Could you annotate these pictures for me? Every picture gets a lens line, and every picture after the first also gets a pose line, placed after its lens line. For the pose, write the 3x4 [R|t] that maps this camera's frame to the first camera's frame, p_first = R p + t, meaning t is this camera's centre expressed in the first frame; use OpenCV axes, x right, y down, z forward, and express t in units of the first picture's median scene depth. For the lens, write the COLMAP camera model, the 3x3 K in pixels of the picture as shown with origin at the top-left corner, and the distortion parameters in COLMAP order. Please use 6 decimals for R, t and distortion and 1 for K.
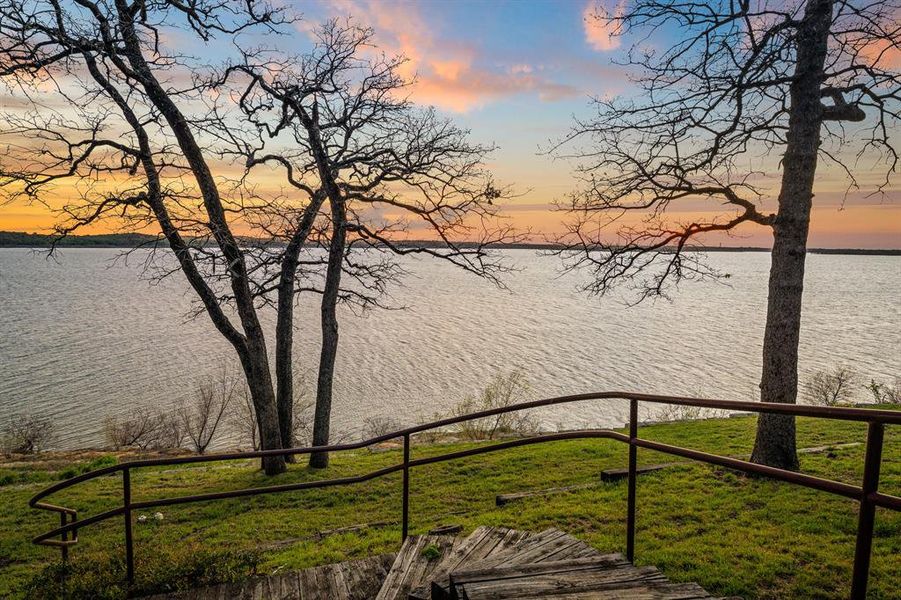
lens RADIAL K [[400.6, 0, 501.4], [0, 400.6, 324.3], [0, 0, 1]] dist [0.001027, -0.000943]
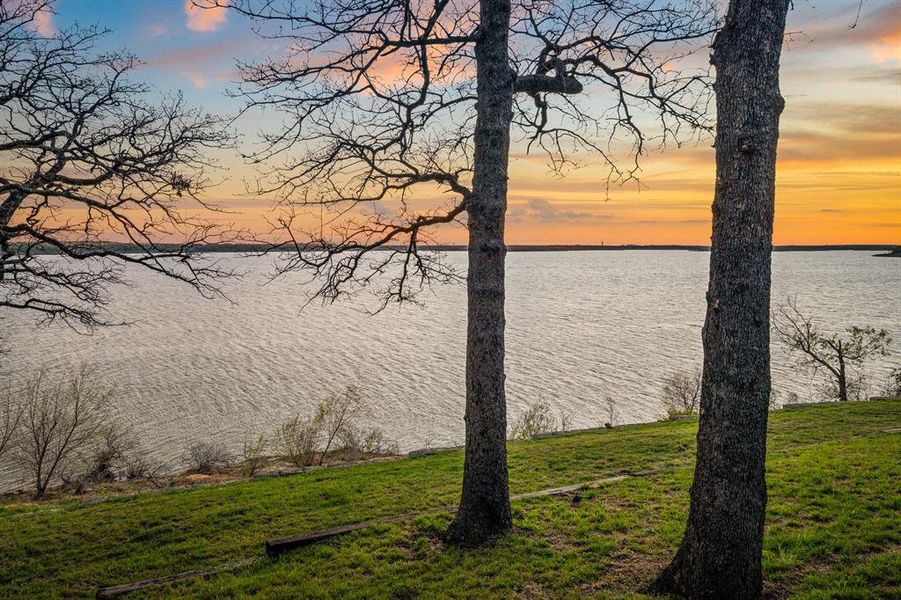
lens RADIAL K [[401.3, 0, 448.6], [0, 401.3, 298.5], [0, 0, 1]] dist [-0.000441, -0.000007]
pose [[0.997794, -0.023566, 0.062066, 0.451305], [0.027878, 0.997189, -0.069547, -0.019210], [-0.060253, 0.071124, 0.995646, 0.162866]]
